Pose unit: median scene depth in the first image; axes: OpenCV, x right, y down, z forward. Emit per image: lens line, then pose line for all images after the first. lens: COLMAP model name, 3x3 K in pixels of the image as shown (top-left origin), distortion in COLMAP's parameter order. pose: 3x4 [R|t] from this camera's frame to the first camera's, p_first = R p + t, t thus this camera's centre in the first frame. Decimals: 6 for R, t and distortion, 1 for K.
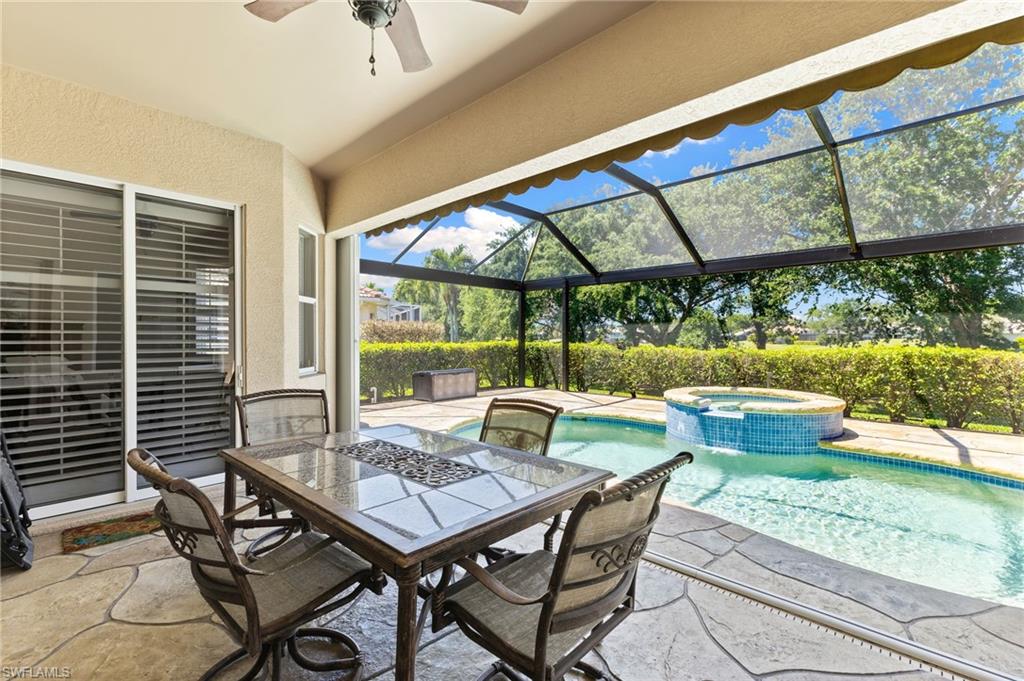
lens RADIAL K [[444.5, 0, 516.6], [0, 444.5, 339.2], [0, 0, 1]] dist [0.001926, -0.000271]
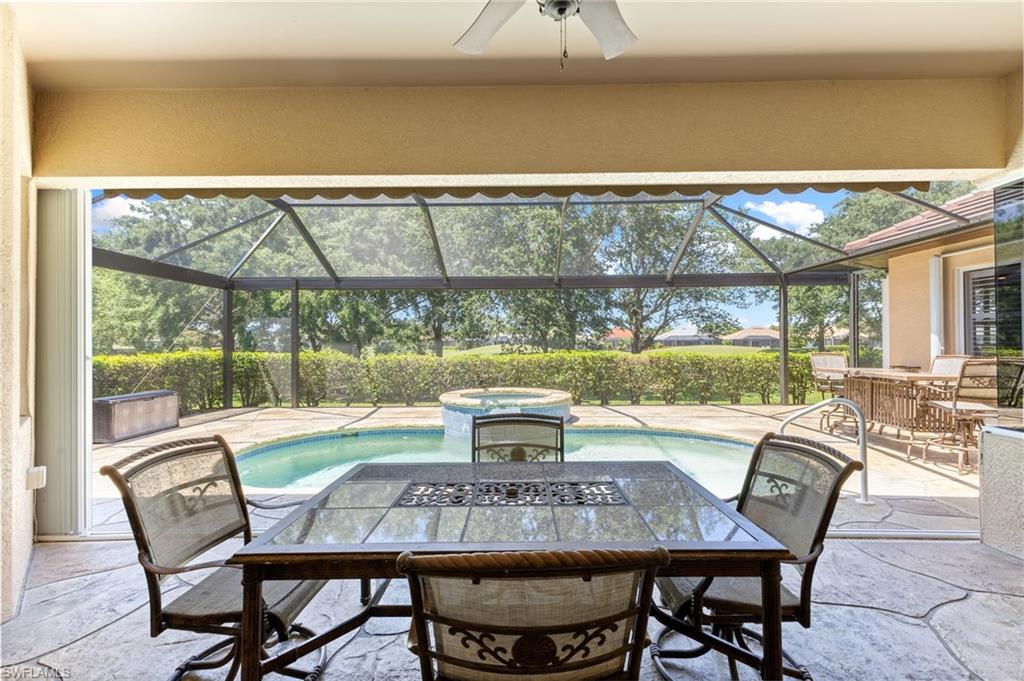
lens RADIAL K [[441.0, 0, 517.2], [0, 441.0, 340.6], [0, 0, 1]] dist [0.008617, -0.000352]
pose [[0.736524, -0.000436, 0.676412, -0.176257], [0.007769, 0.999939, -0.007815, -0.006215], [-0.676367, 0.011011, 0.736482, 0.065894]]
